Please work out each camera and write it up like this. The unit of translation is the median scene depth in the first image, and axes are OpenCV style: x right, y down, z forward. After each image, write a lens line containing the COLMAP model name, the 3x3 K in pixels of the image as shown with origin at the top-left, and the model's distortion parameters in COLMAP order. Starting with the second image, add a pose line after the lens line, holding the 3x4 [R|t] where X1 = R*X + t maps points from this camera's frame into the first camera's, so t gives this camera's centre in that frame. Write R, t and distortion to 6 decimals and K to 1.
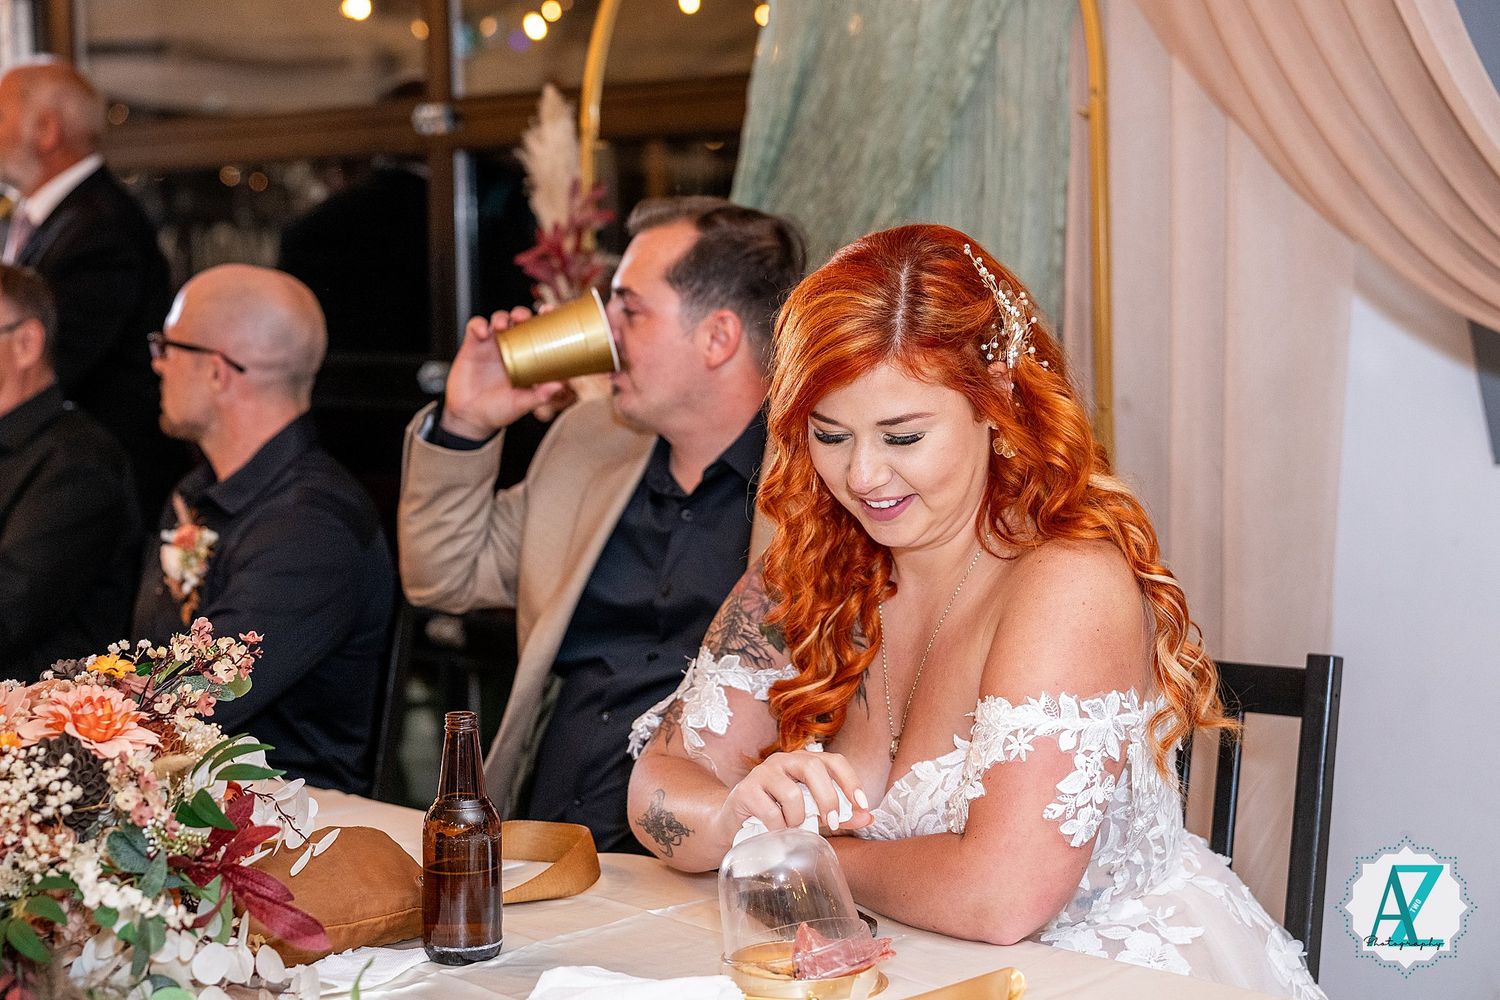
lens RADIAL K [[2544.2, 0, 797.8], [0, 2544.2, 482.2], [0, 0, 1]] dist [-0.010112, 0.000000]
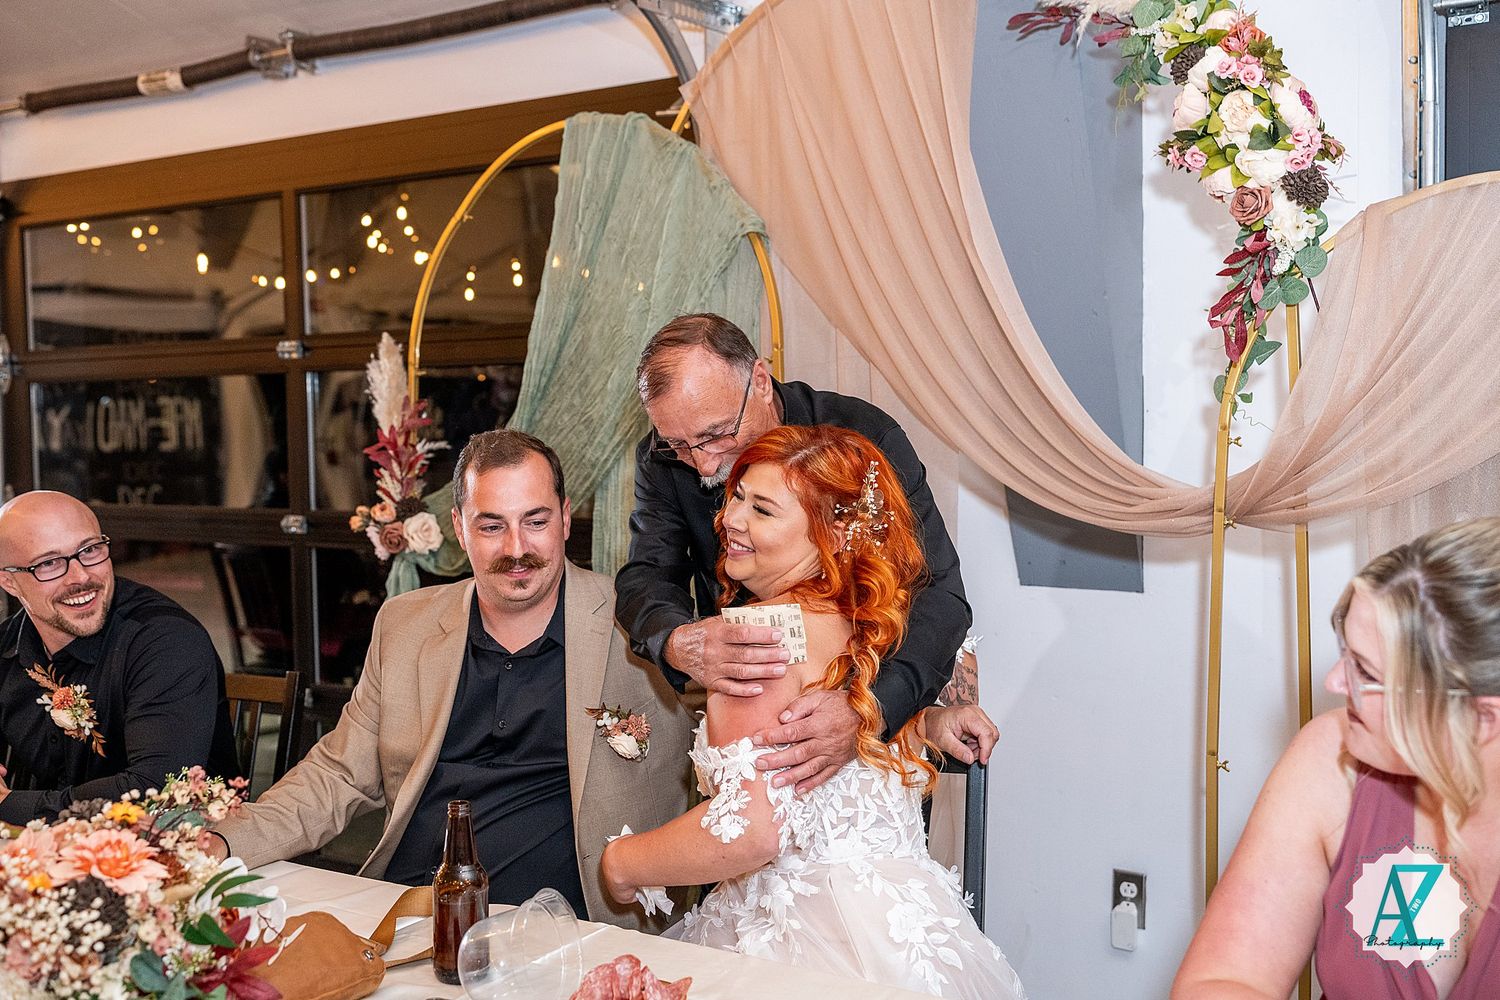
lens RADIAL K [[1519.4, 0, 754.7], [0, 1519.4, 495.0], [0, 0, 1]] dist [0.000885, 0.000000]
pose [[0.982448, -0.007513, 0.186386, -0.088851], [0.014345, 0.999273, -0.035331, -0.047151], [-0.185985, 0.037384, 0.981841, 0.168797]]
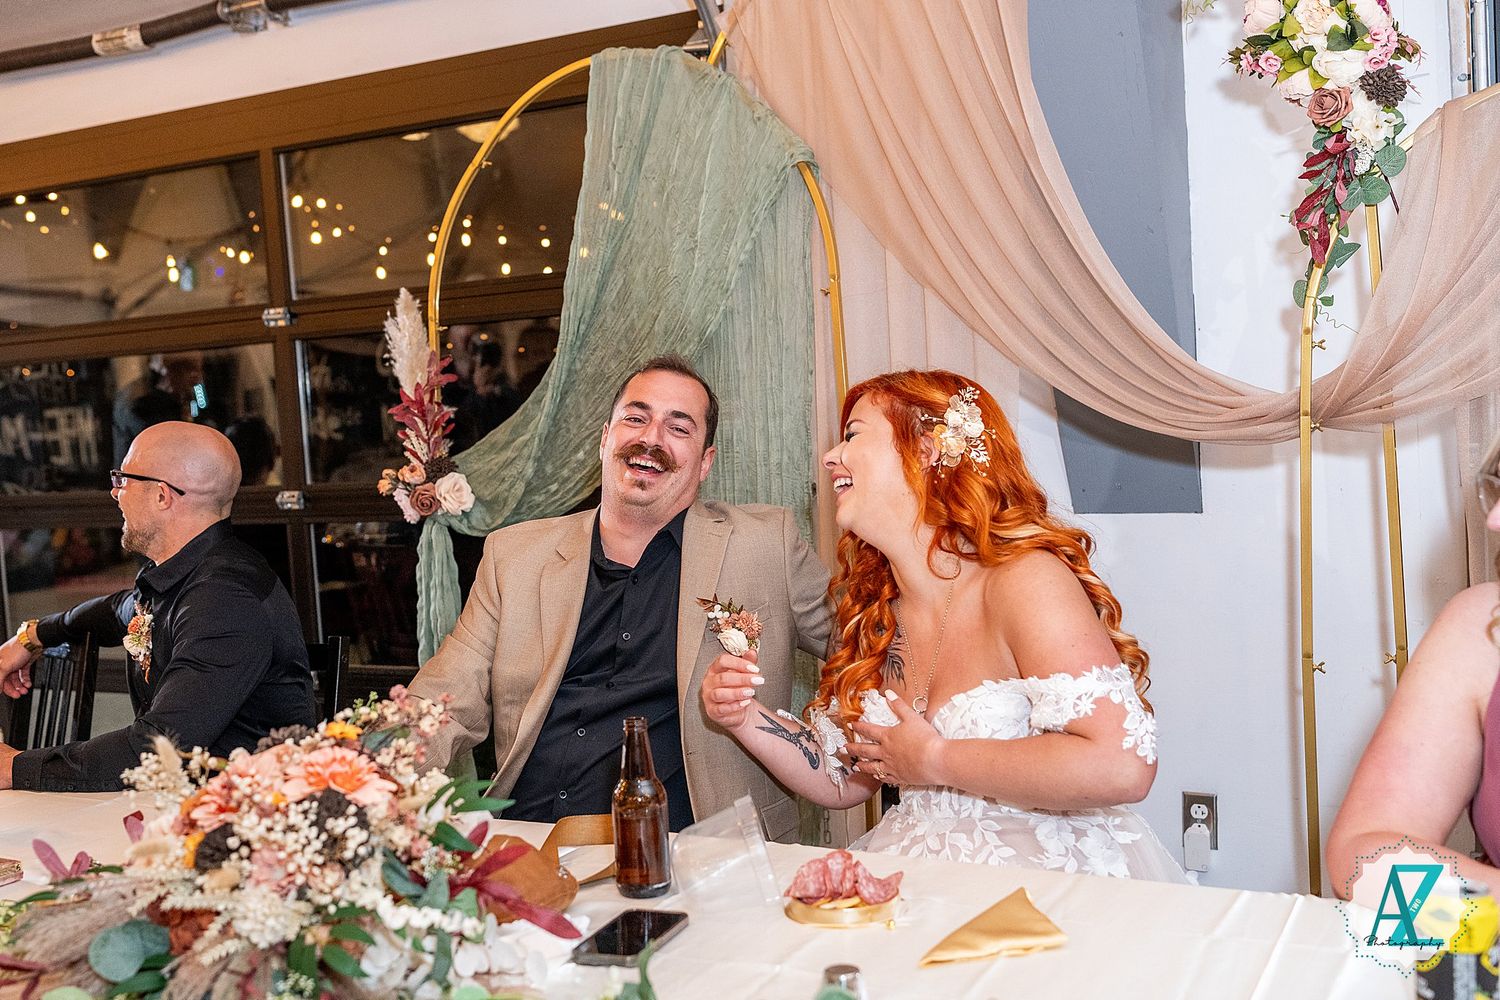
lens RADIAL K [[1604.5, 0, 752.5], [0, 1604.5, 507.2], [0, 0, 1]] dist [-0.000873, 0.000000]
pose [[0.968552, -0.059146, 0.241679, -0.225183], [0.065182, 0.997728, -0.017050, -0.010010], [-0.240121, 0.032266, 0.970207, 0.152385]]
